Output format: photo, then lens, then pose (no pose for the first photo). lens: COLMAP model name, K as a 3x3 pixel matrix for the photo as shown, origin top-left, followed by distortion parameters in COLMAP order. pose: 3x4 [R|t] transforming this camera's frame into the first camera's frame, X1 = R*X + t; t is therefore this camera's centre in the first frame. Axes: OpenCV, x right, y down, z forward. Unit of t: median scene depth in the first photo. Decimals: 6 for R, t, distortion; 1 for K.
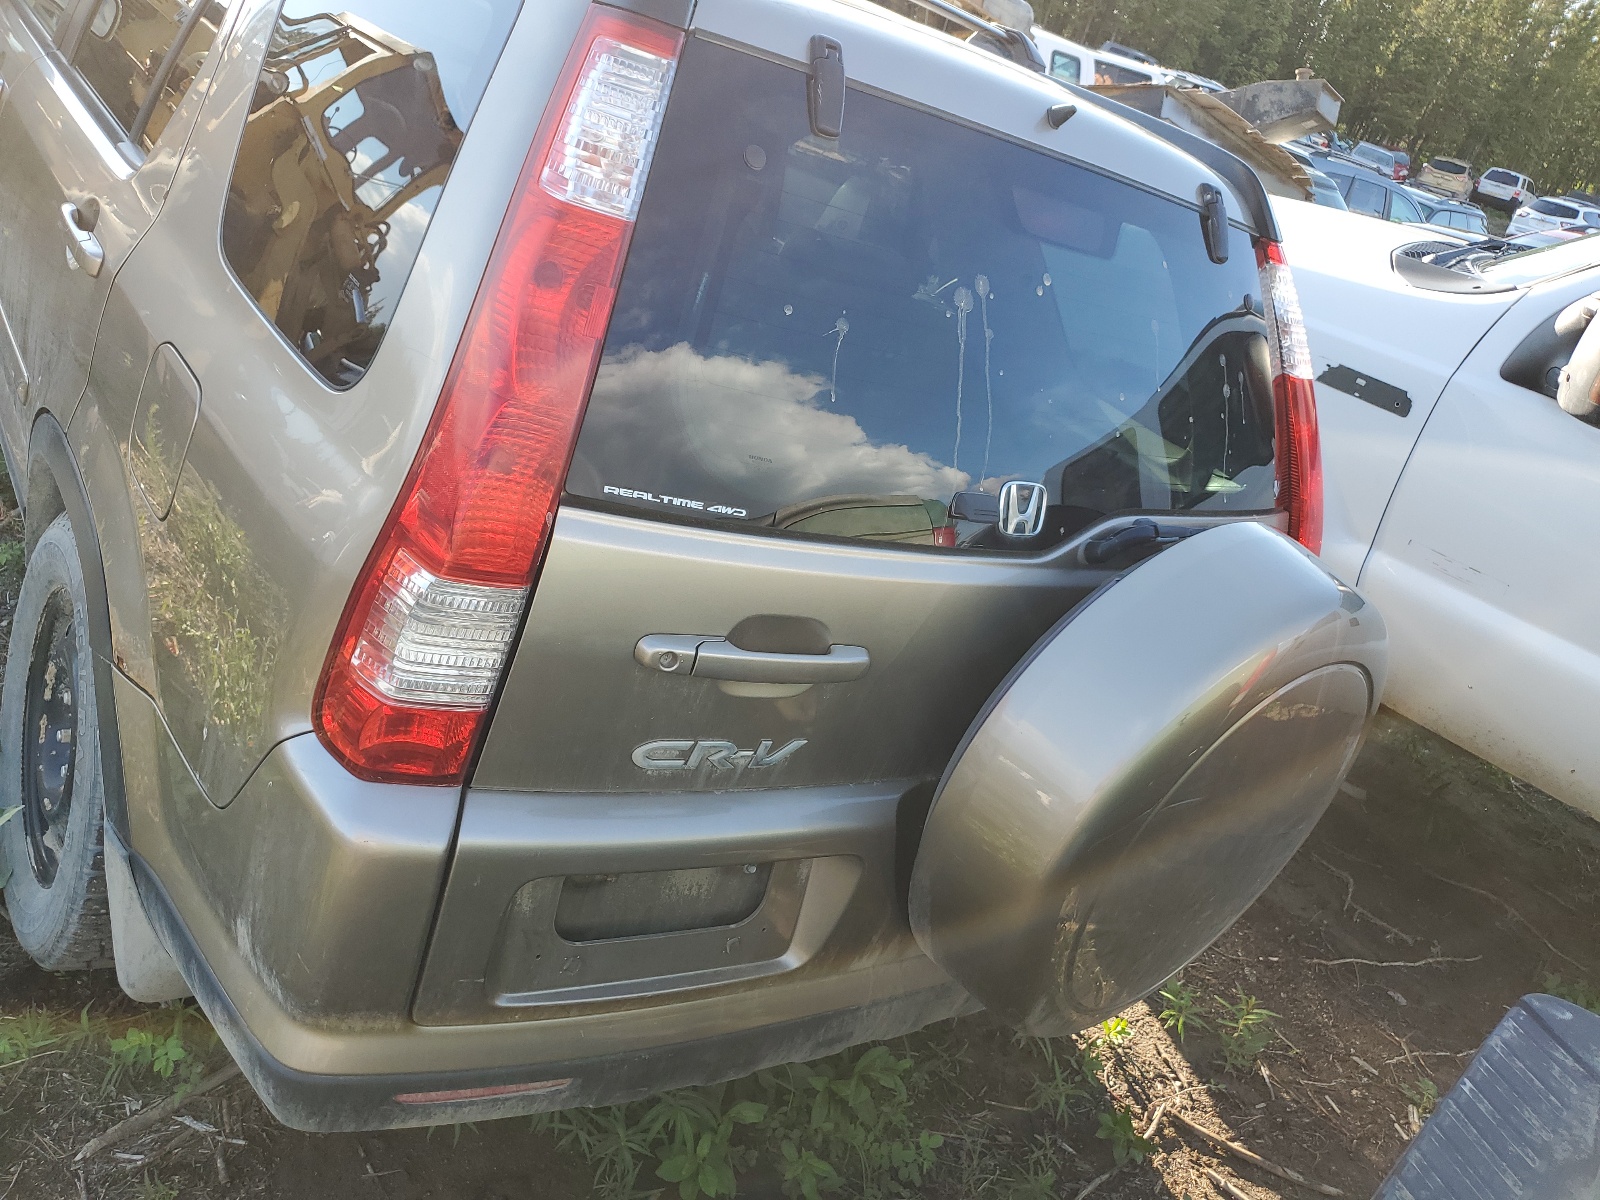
lens RADIAL K [[1203.2, 0, 764.6], [0, 1203.2, 596.8], [0, 0, 1]] dist [0.029190, -0.047479]
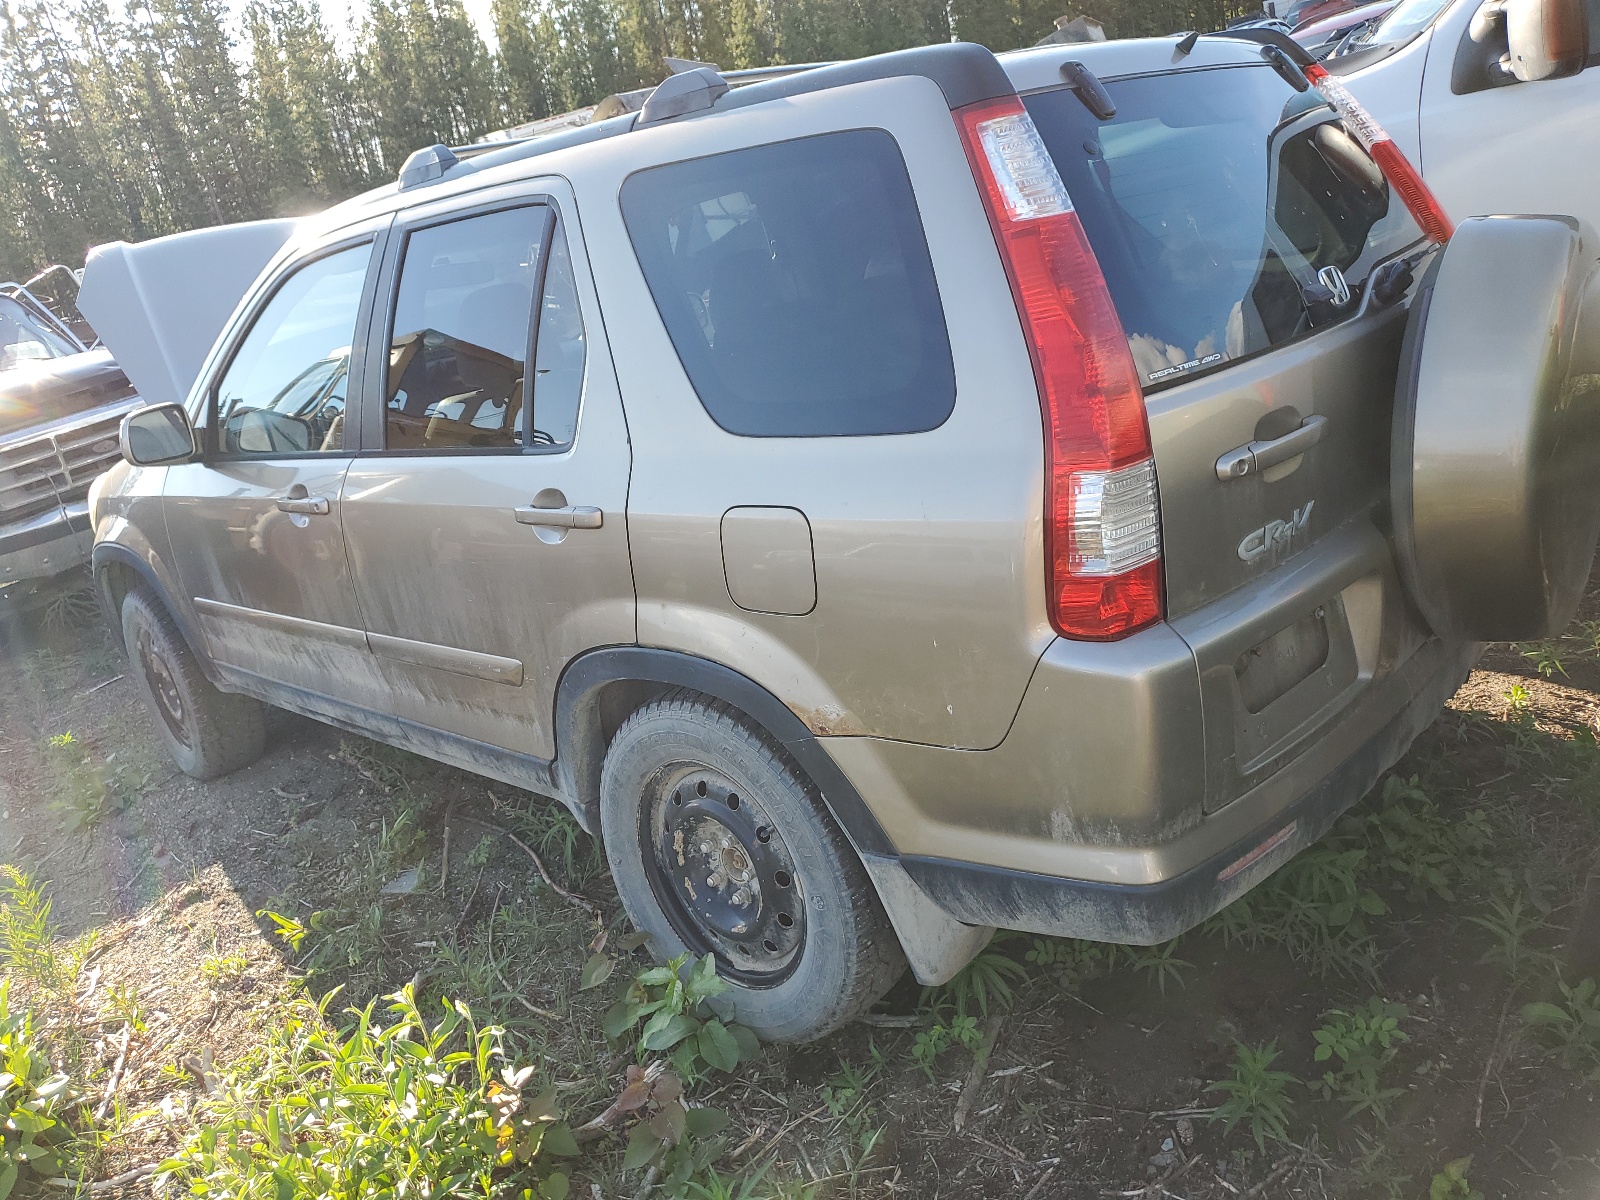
lens RADIAL K [[1194.5, 0, 799.4], [0, 1194.5, 576.5], [0, 0, 1]] dist [-0.035123, 0.000905]
pose [[0.856452, -0.514906, 0.036910, -0.557825], [0.515707, 0.850191, -0.105932, 0.037421], [0.023164, 0.109761, 0.993688, -0.320731]]
